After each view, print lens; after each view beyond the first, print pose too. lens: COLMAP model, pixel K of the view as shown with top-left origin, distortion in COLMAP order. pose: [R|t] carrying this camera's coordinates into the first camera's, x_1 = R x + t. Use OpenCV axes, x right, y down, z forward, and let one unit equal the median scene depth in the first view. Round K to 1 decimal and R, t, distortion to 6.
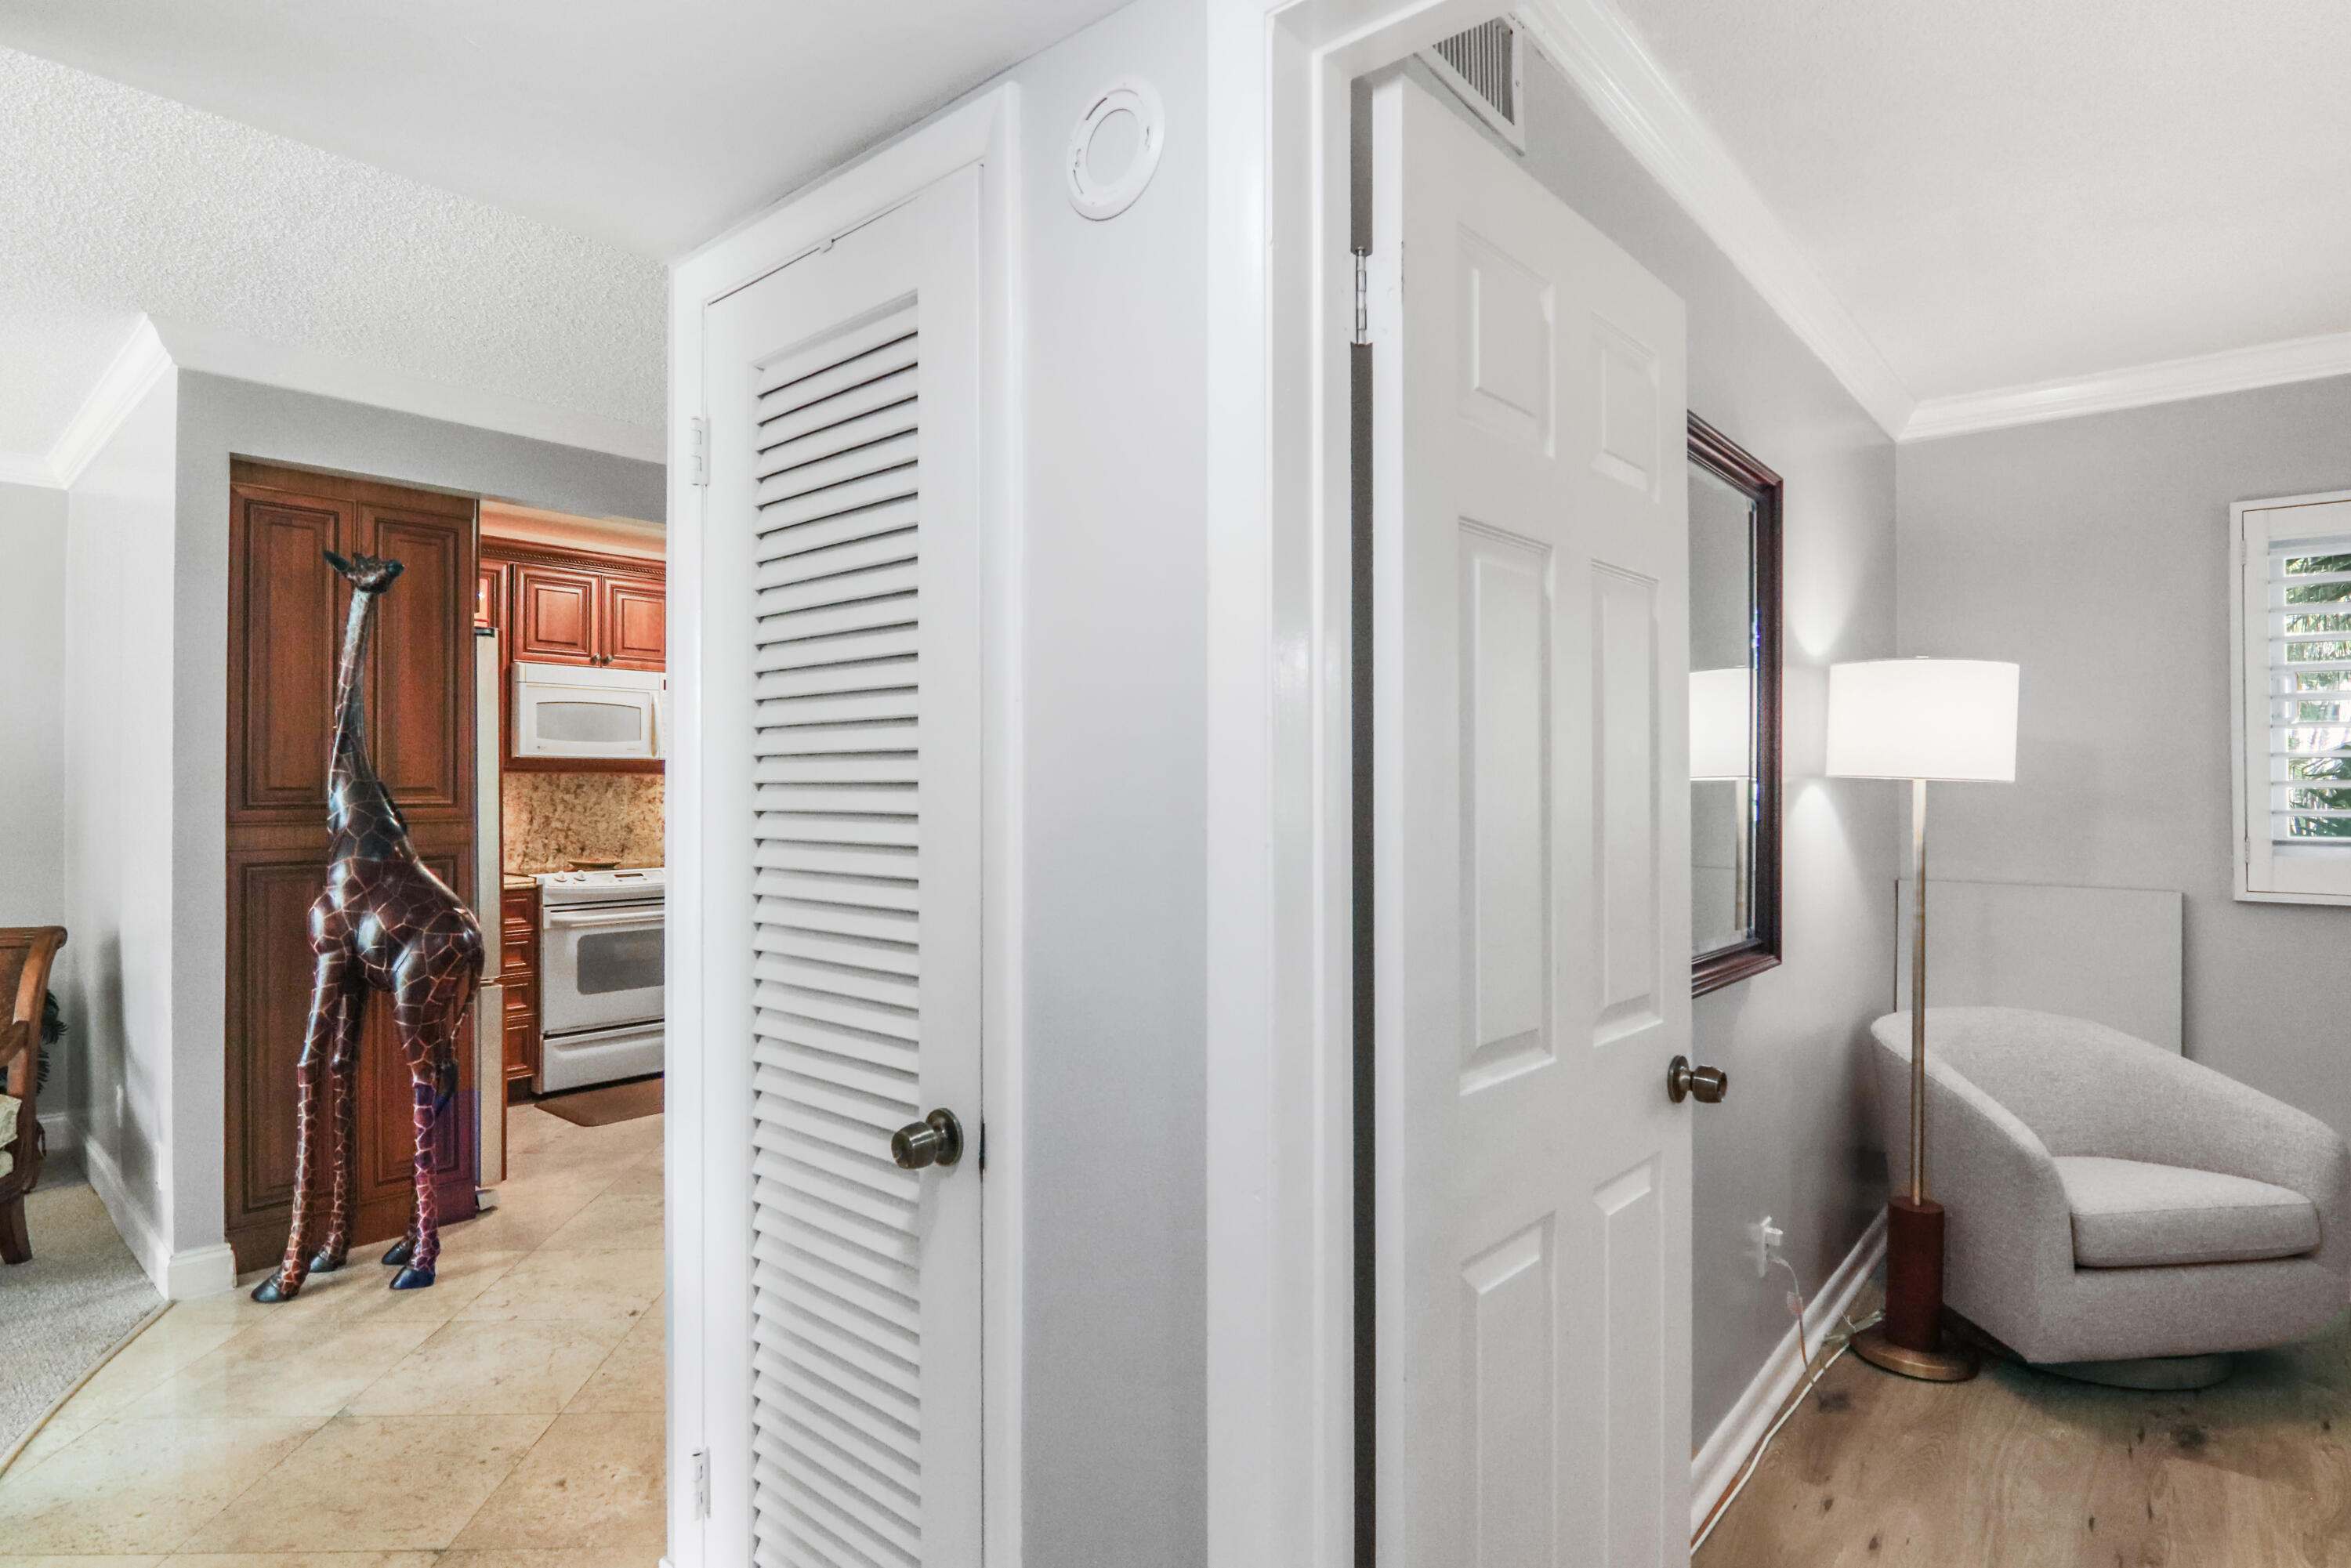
lens RADIAL K [[1191.2, 0, 1191.9], [0, 1191.2, 776.8], [0, 0, 1]] dist [0.002902, -0.005566]
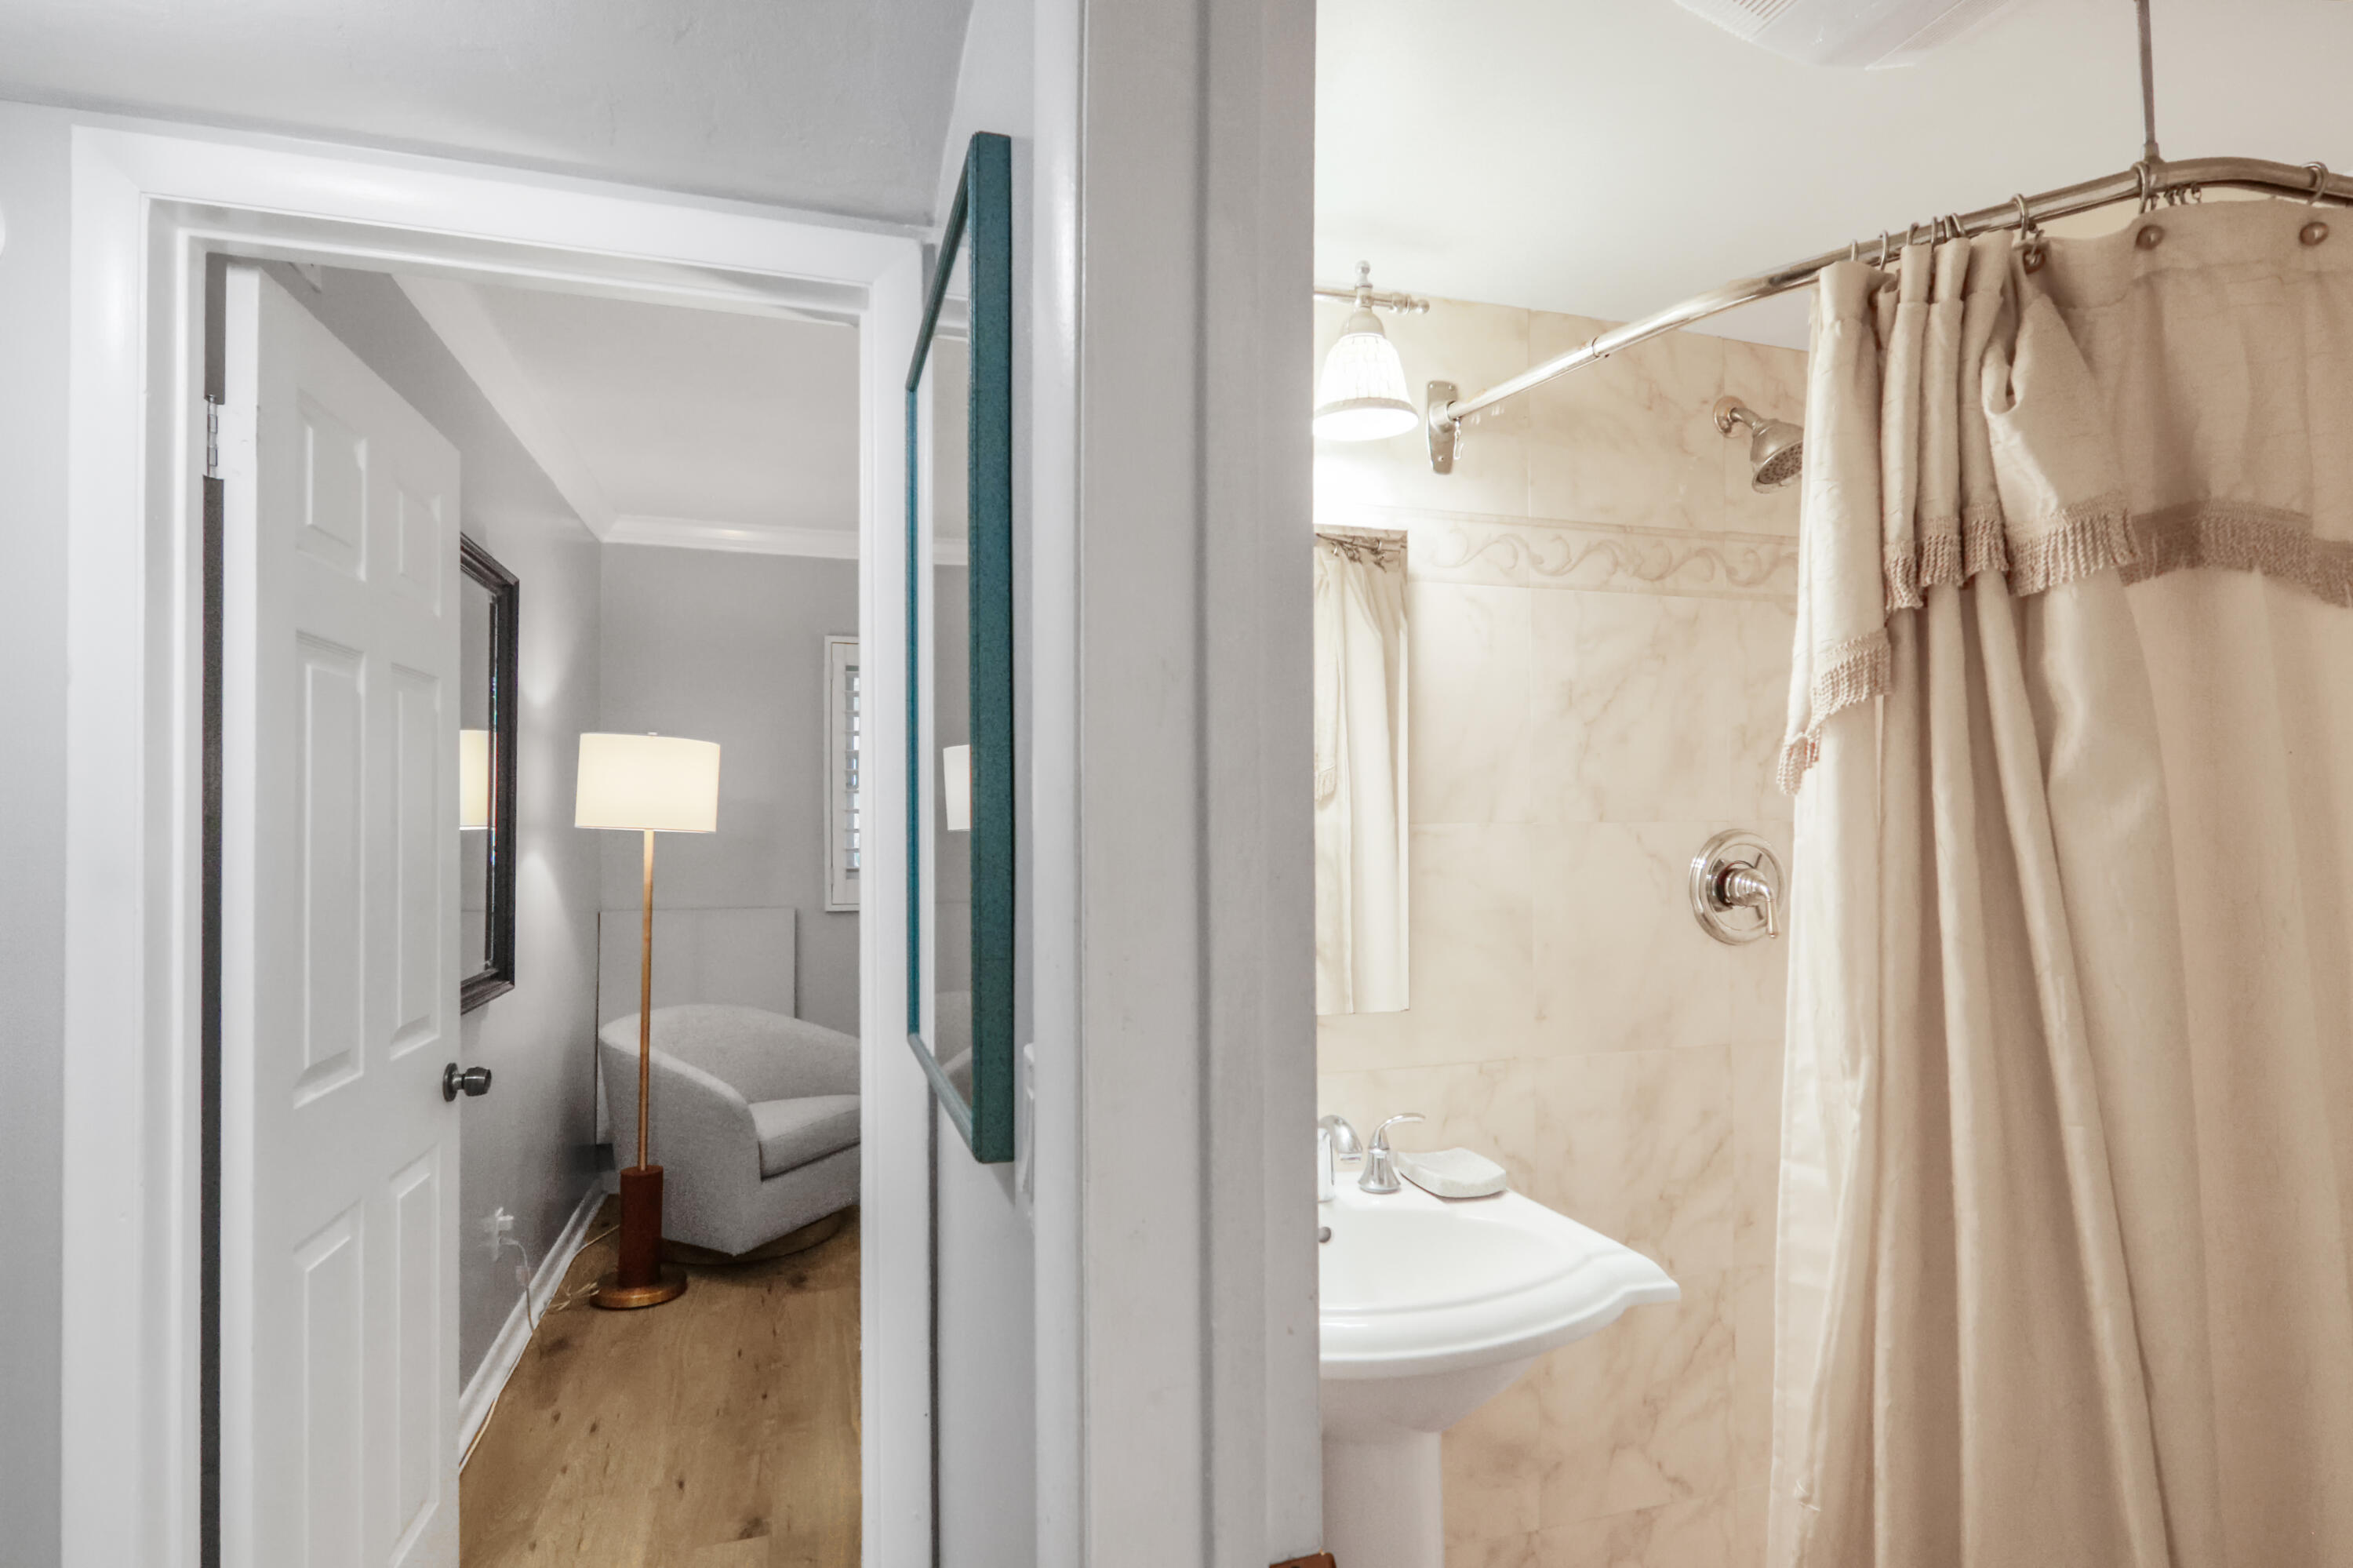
lens RADIAL K [[1192.3, 0, 1192.9], [0, 1192.3, 776.8], [0, 0, 1]] dist [0.002902, -0.005566]
pose [[0.531743, 0.019524, 0.846681, -0.187081], [0.006659, 0.999607, -0.027232, -0.017156], [-0.846879, 0.020118, 0.531404, -0.245733]]
